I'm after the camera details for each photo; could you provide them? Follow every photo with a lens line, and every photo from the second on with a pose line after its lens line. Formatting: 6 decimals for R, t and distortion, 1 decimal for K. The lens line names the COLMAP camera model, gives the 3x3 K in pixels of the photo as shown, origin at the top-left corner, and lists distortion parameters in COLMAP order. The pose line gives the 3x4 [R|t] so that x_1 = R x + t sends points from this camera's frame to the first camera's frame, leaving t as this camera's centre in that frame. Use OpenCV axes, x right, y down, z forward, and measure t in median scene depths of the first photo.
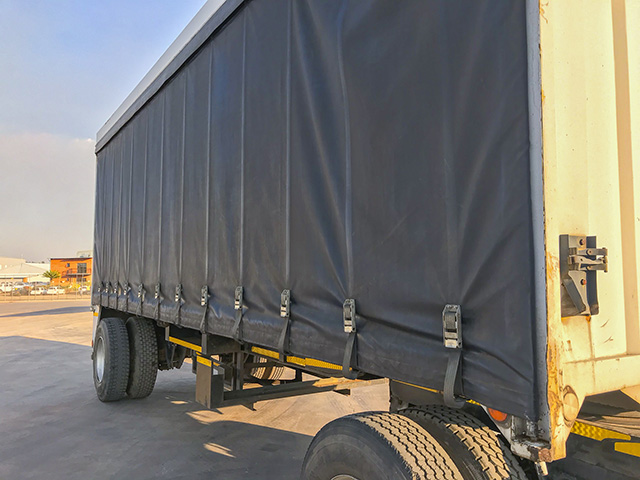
lens RADIAL K [[671.1, 0, 320.0], [0, 671.1, 240.0], [0, 0, 1]] dist [0.005093, 0.004637]
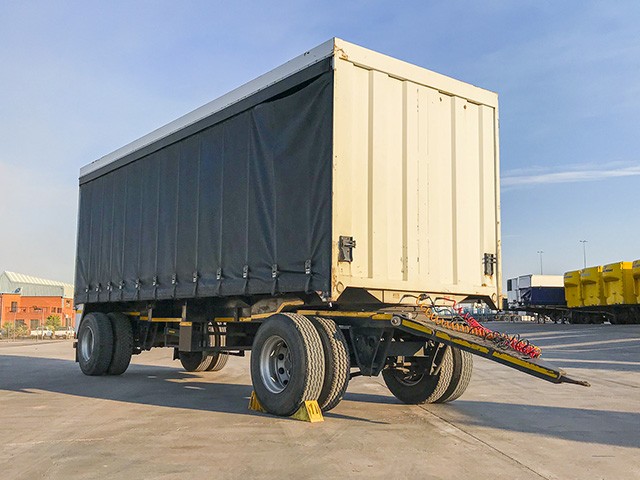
lens RADIAL K [[671.1, 0, 320.0], [0, 671.1, 240.0], [0, 0, 1]] dist [0.005093, 0.004637]
pose [[0.995129, 0.018202, 0.096889, -0.024554], [-0.014343, 0.999082, -0.040377, 0.074408], [-0.097535, 0.038791, 0.994476, -1.144360]]
